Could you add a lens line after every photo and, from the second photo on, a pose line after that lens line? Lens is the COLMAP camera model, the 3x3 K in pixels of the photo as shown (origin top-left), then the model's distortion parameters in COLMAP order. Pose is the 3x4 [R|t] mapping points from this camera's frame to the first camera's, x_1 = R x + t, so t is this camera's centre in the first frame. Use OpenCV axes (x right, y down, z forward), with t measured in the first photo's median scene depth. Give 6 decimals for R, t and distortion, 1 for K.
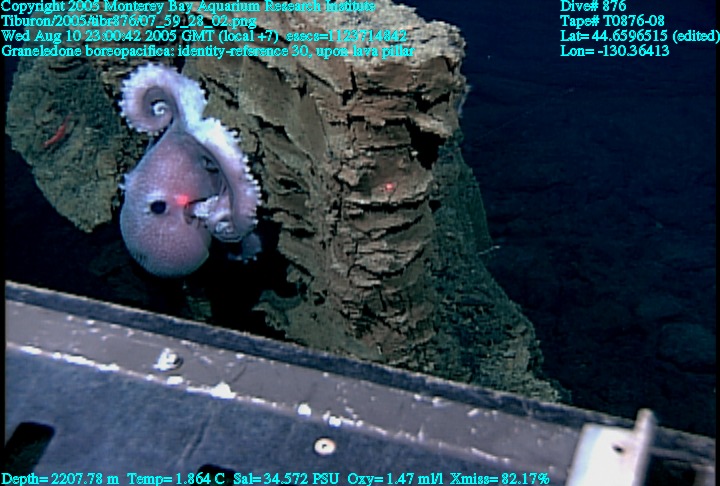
lens RADIAL K [[1608.5, 0, 357.0], [0, 1608.5, 241.4], [0, 0, 1]] dist [0.313557, 0.000000]
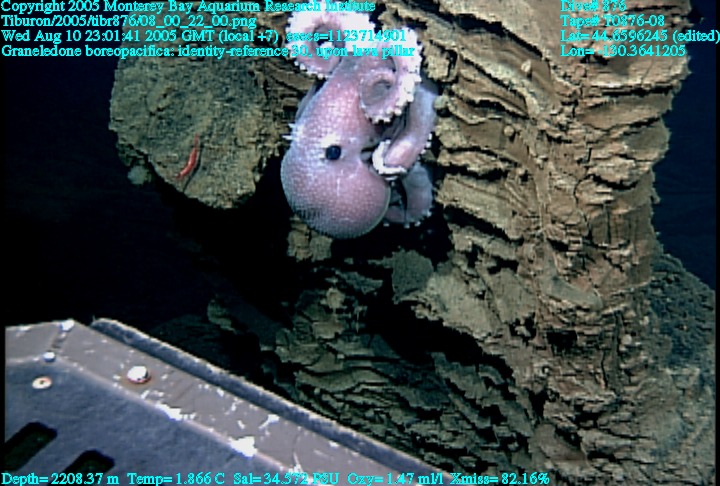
lens RADIAL K [[1608.5, 0, 363.4], [0, 1608.5, 251.3], [0, 0, 1]] dist [0.313557, 0.000000]
pose [[0.997400, -0.014951, 0.070498, -0.168274], [0.025026, 0.989222, -0.144267, 0.163096], [-0.067581, 0.145656, 0.987024, 0.130494]]
